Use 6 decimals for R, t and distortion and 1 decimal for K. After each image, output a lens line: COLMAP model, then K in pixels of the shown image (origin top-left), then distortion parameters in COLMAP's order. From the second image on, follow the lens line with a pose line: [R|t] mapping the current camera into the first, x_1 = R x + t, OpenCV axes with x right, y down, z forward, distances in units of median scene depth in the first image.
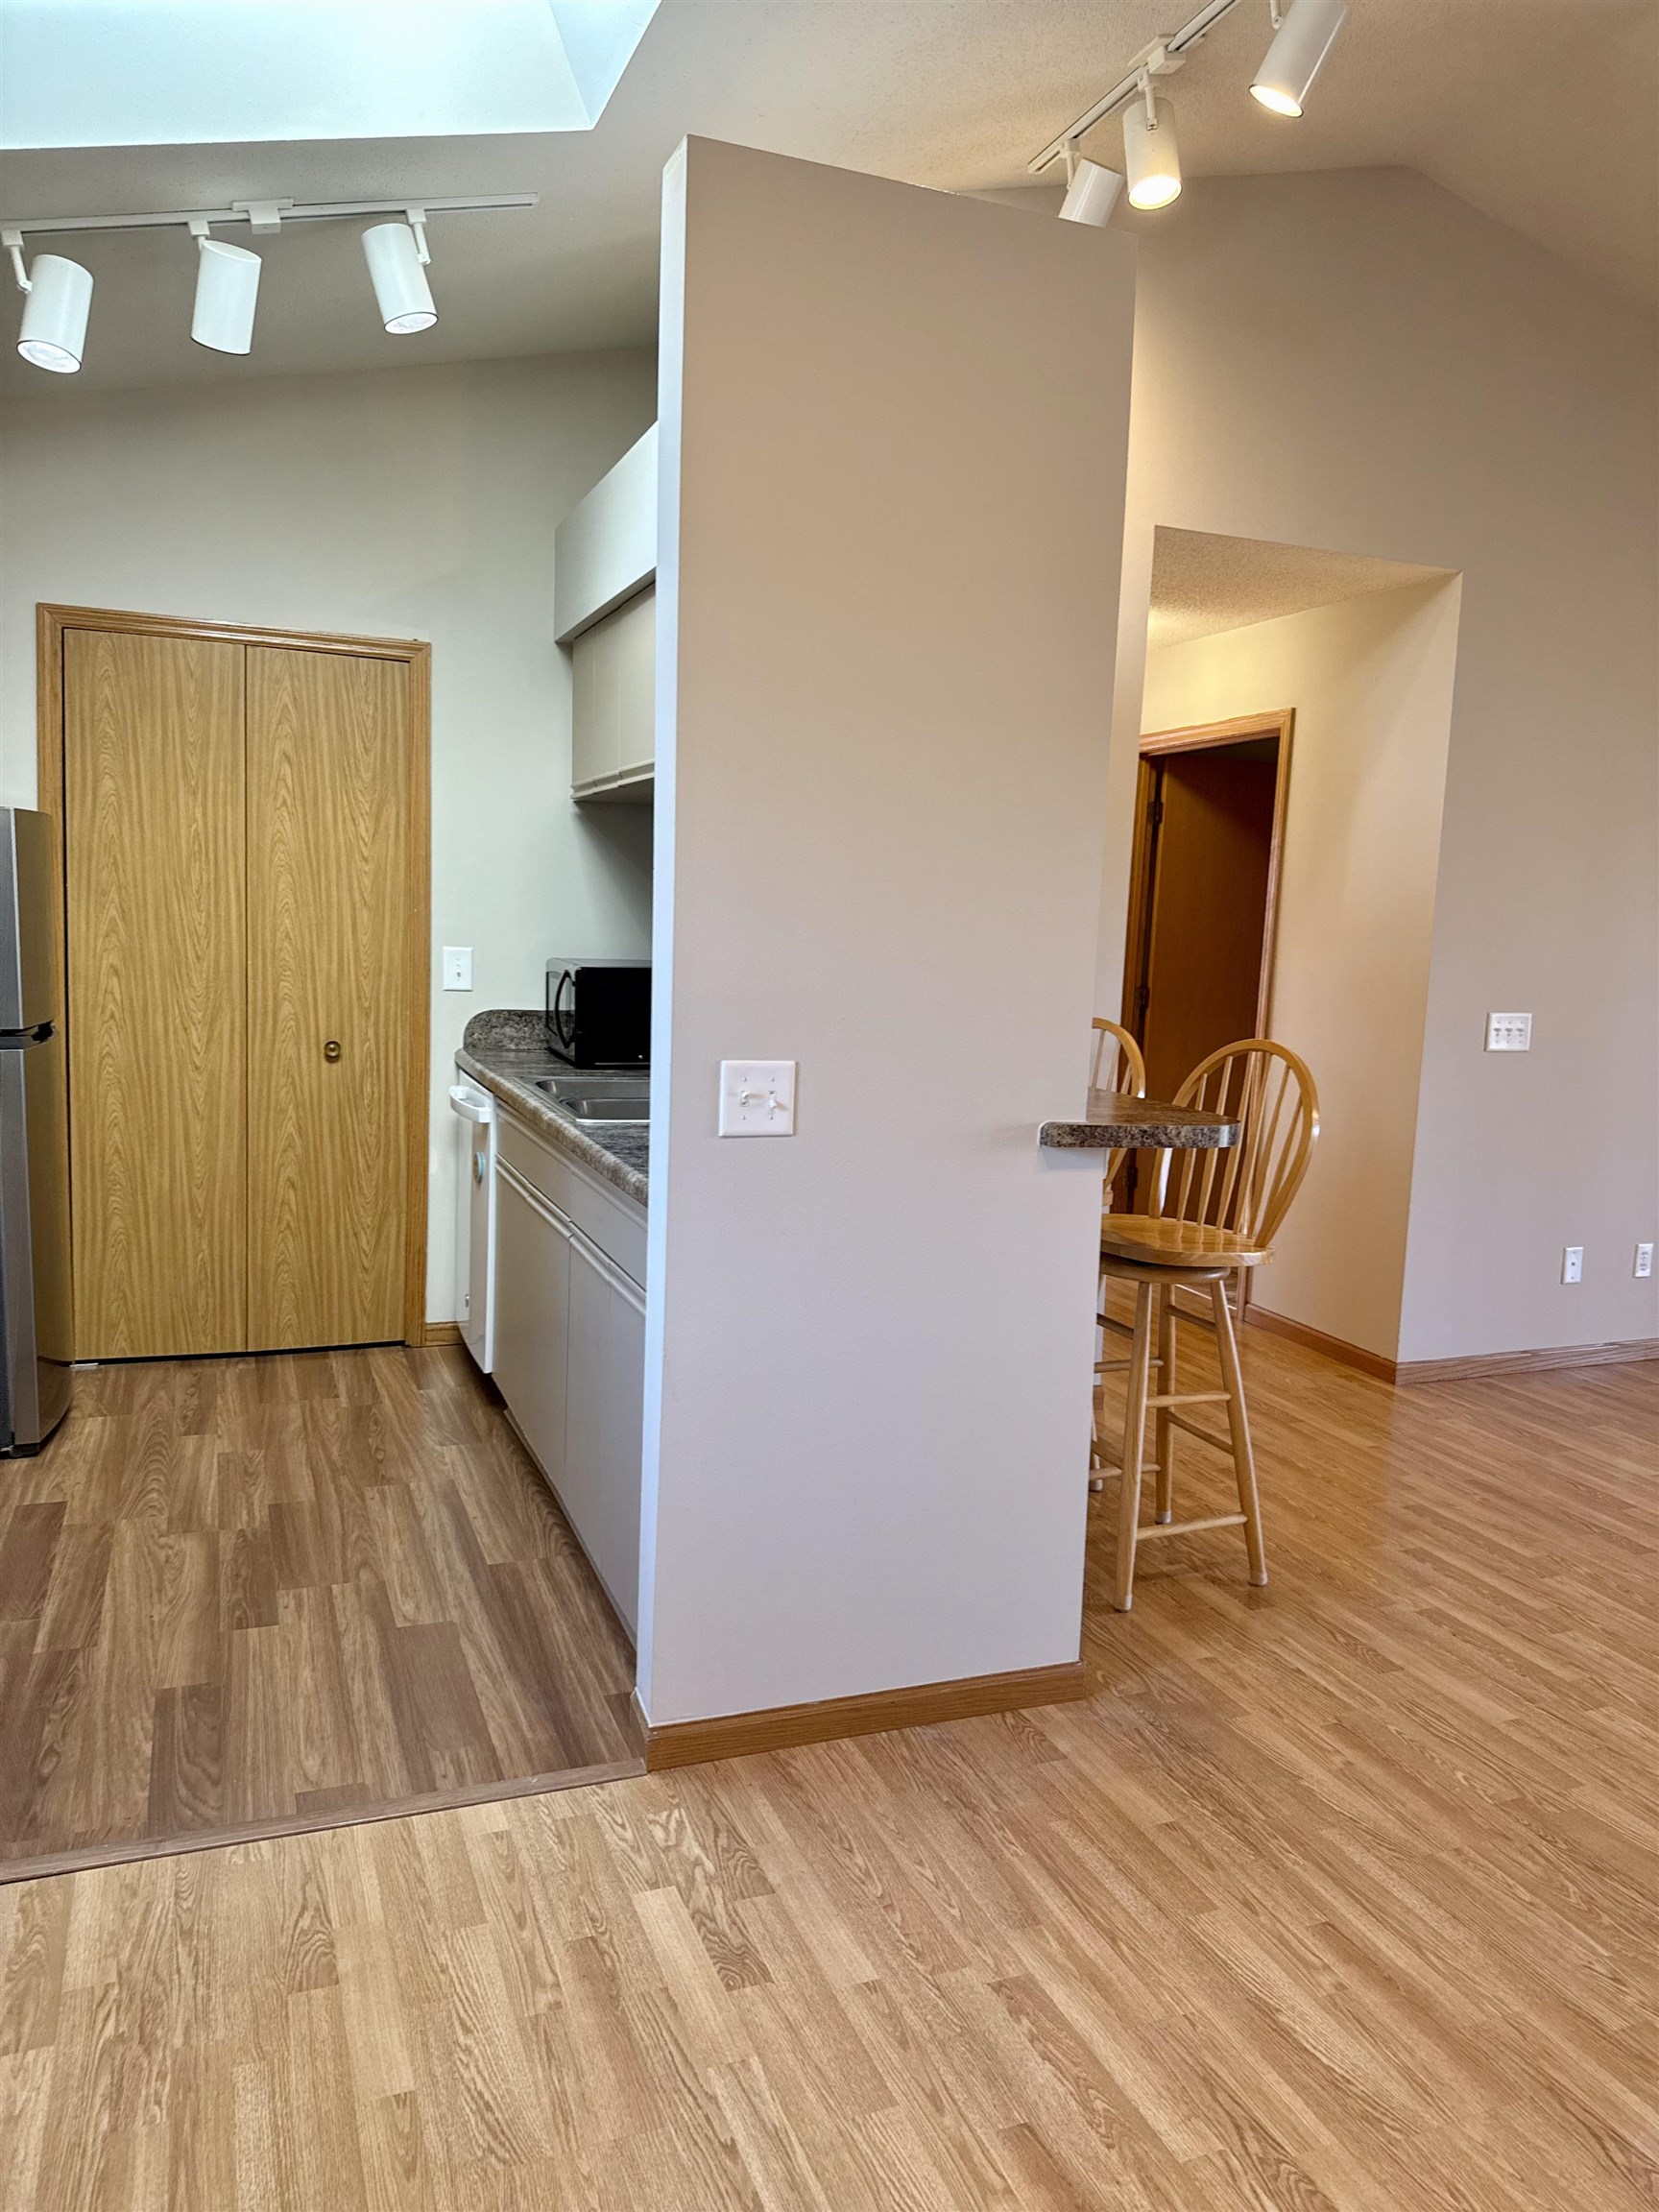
lens RADIAL K [[1559.7, 0, 844.4], [0, 1559.7, 1102.2], [0, 0, 1]] dist [0.032574, -0.042443]
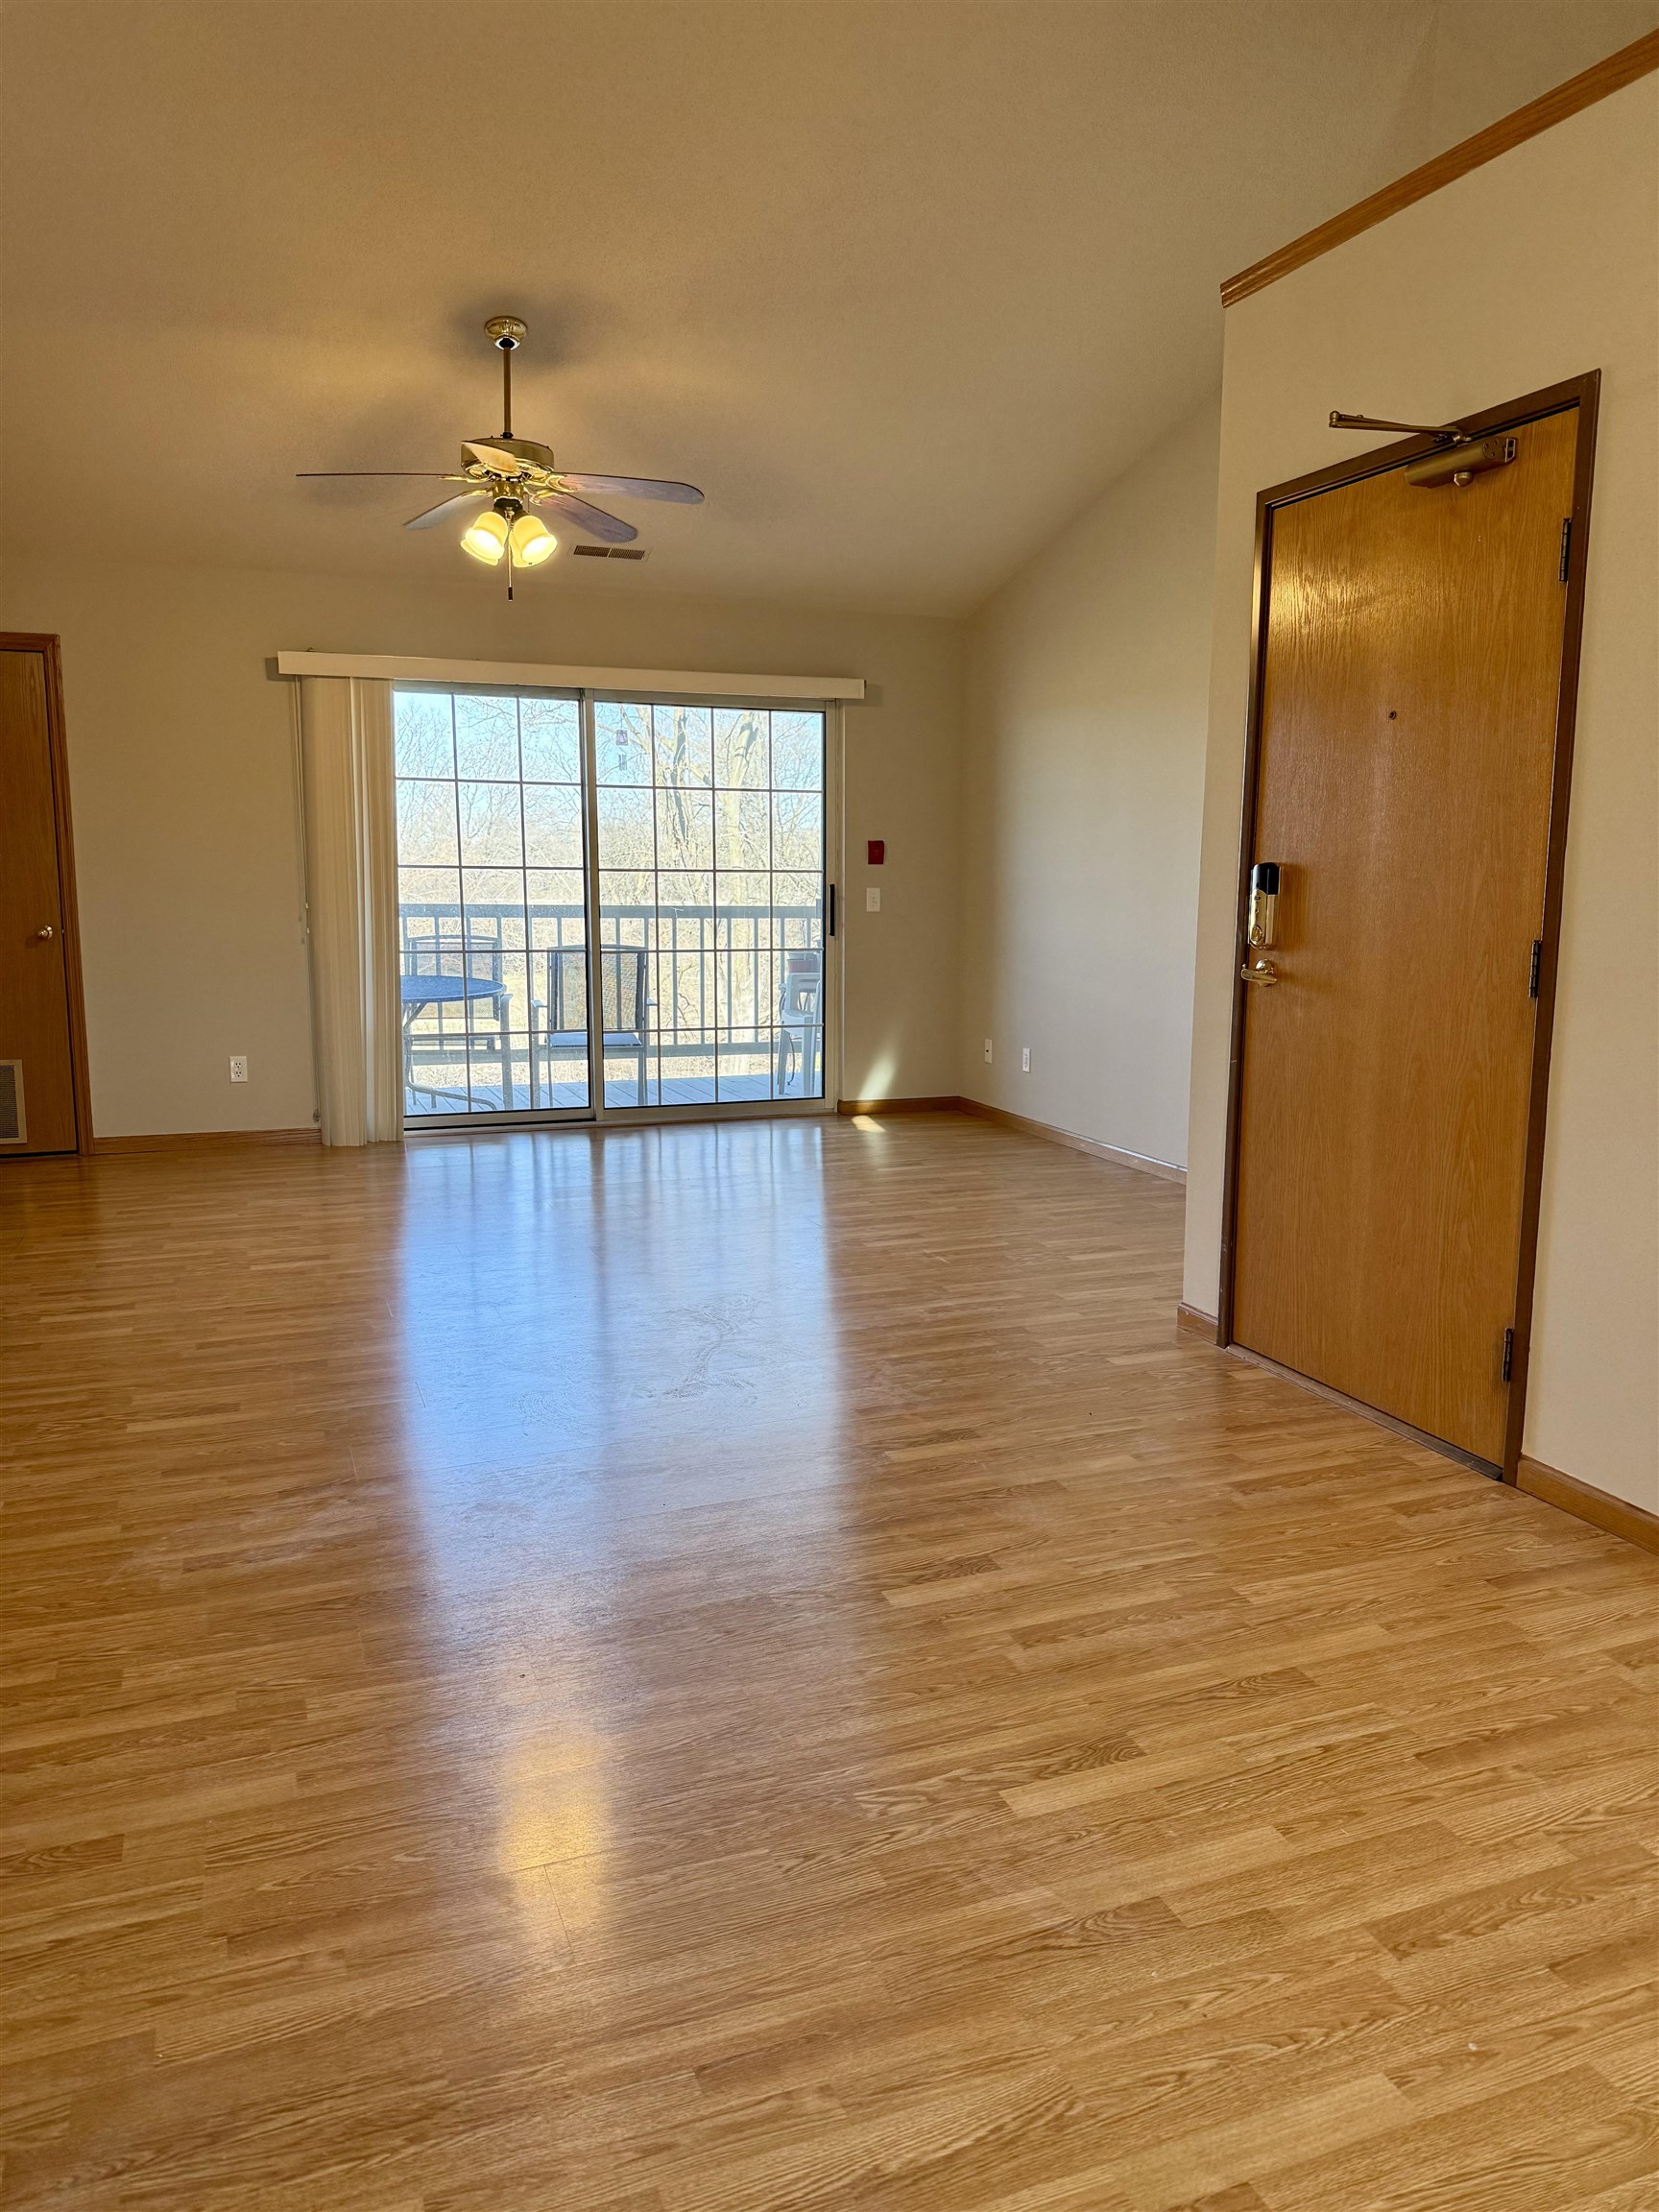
lens RADIAL K [[1556.7, 0, 833.4], [0, 1556.7, 1113.2], [0, 0, 1]] dist [0.034205, -0.043955]
pose [[0.019421, -0.190303, 0.981533, -0.255651], [0.111744, 0.975981, 0.187016, -0.036548], [-0.993547, 0.106049, 0.040220, 0.669174]]
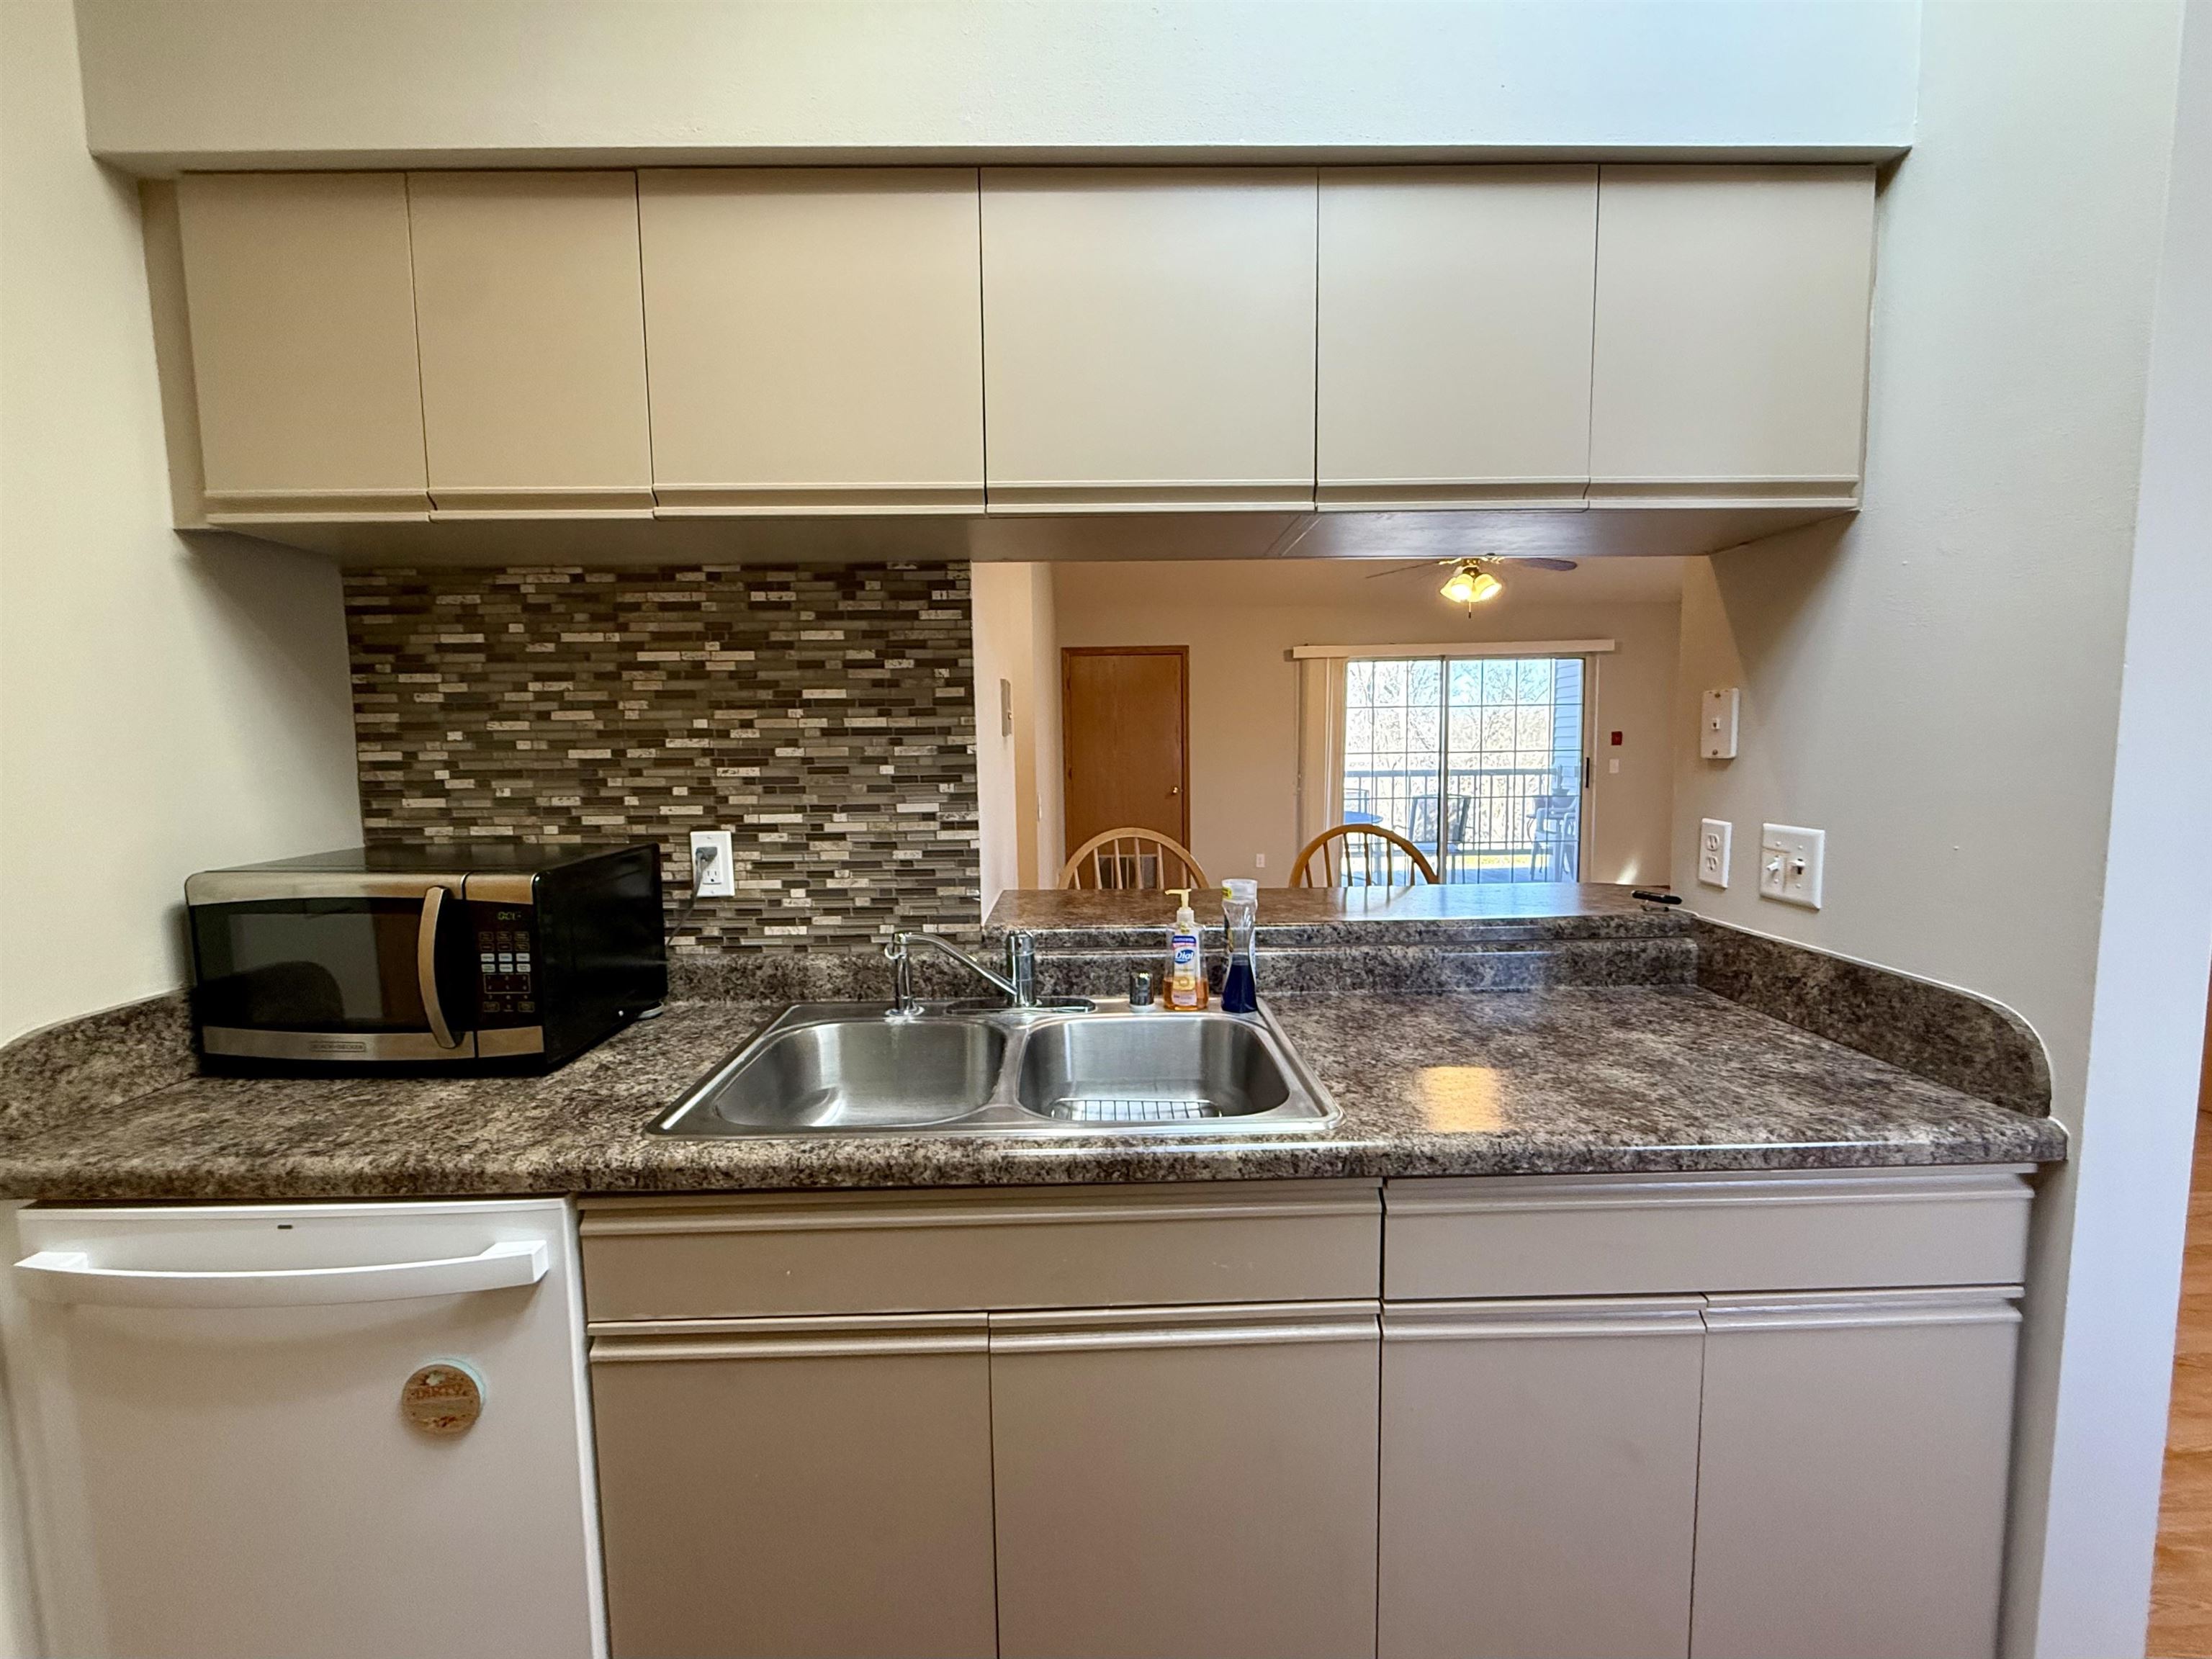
lens RADIAL K [[911.4, 0, 1098.7], [0, 911.4, 826.0], [0, 0, 1]] dist [-0.000349, -0.000038]
pose [[0.352946, -0.130927, 0.926438, -0.575619], [0.140531, 0.986347, 0.085855, -0.157199], [-0.925030, 0.099891, 0.366526, 1.116160]]
